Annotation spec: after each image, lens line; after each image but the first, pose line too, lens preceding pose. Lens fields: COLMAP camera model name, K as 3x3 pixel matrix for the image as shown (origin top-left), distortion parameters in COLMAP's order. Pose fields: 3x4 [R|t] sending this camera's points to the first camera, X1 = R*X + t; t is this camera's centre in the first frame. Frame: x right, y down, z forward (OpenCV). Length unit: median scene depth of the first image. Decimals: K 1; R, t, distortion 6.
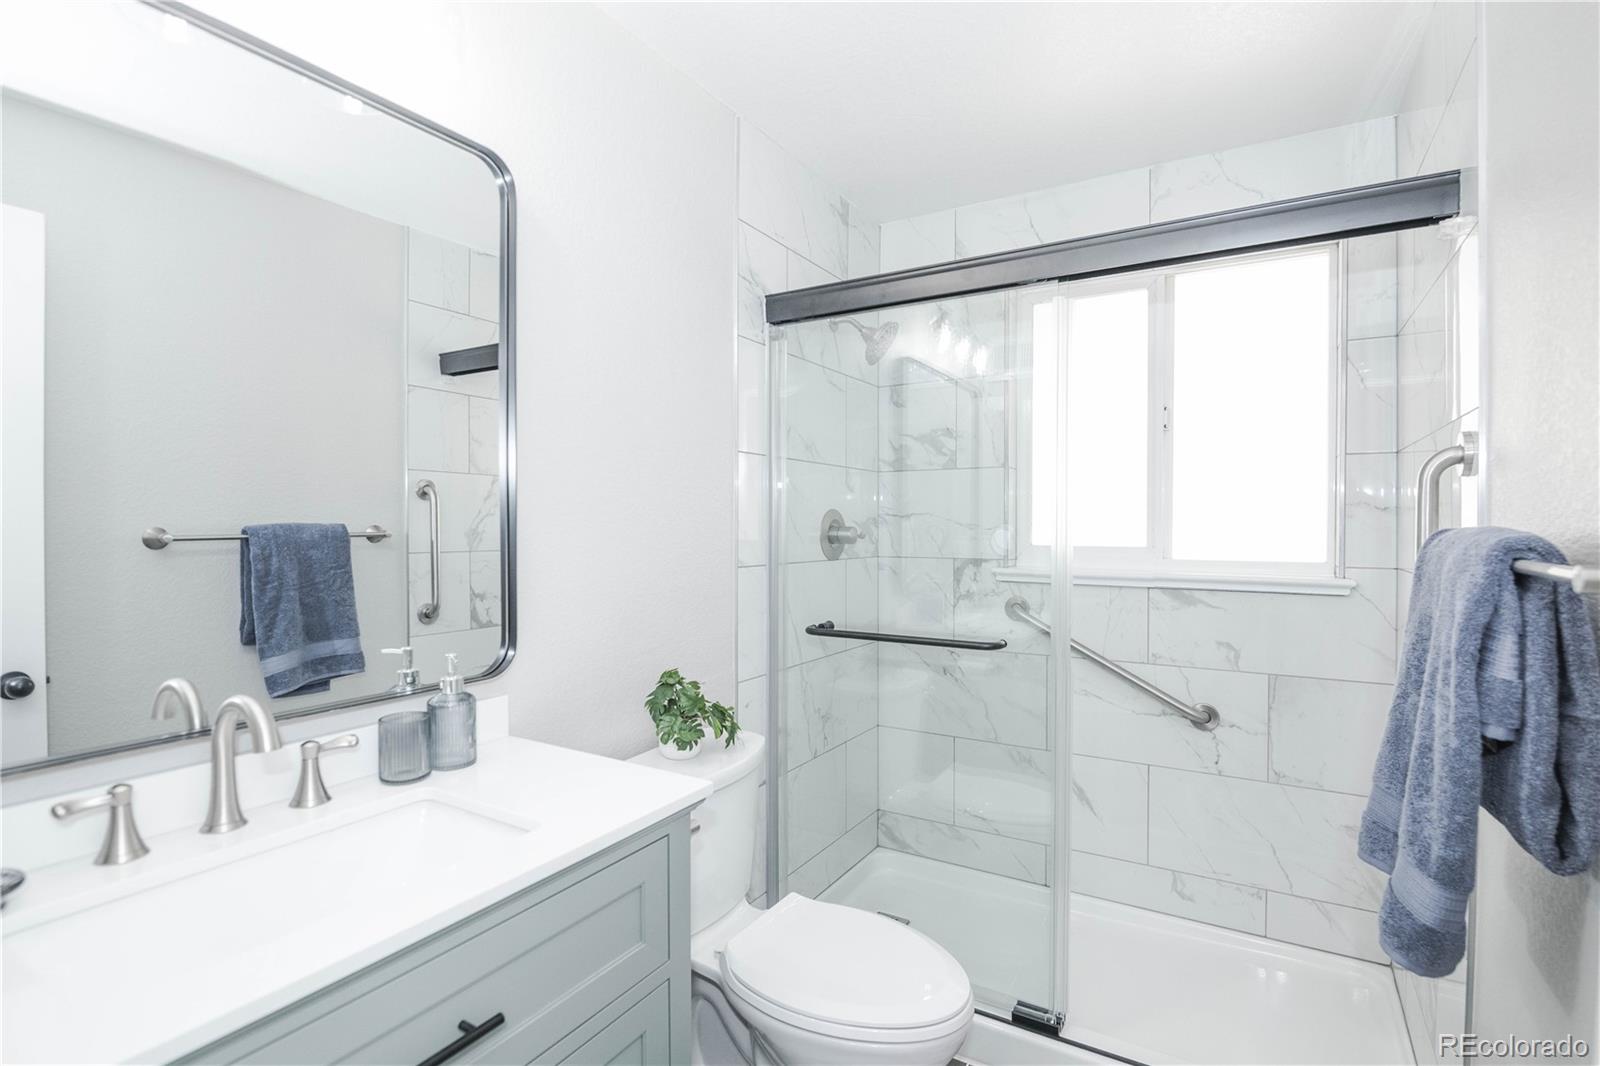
lens RADIAL K [[757.6, 0, 739.5], [0, 757.6, 515.8], [0, 0, 1]] dist [-0.012342, -0.000587]
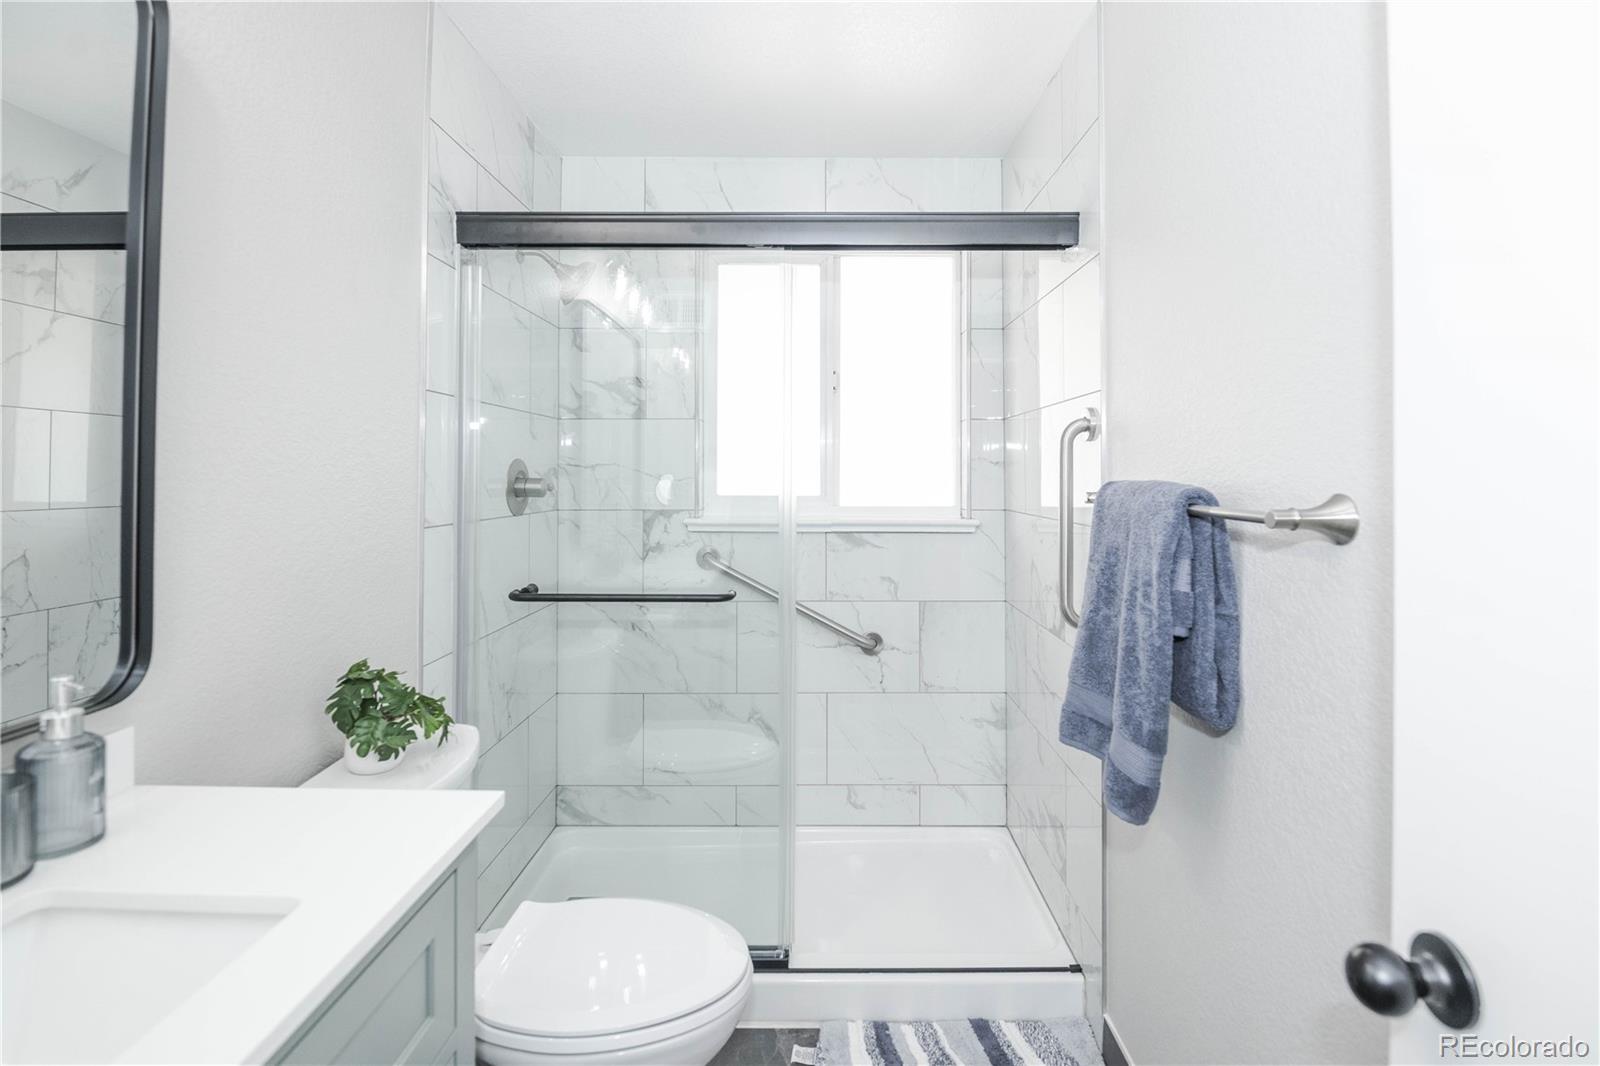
lens RADIAL K [[775.5, 0, 802.6], [0, 775.5, 445.3], [0, 0, 1]] dist [0.000240, -0.012596]
pose [[0.849004, 0.018037, 0.528078, -0.126624], [-0.004779, 0.999638, -0.026459, -0.003824], [-0.528365, 0.019940, 0.848783, 0.059222]]
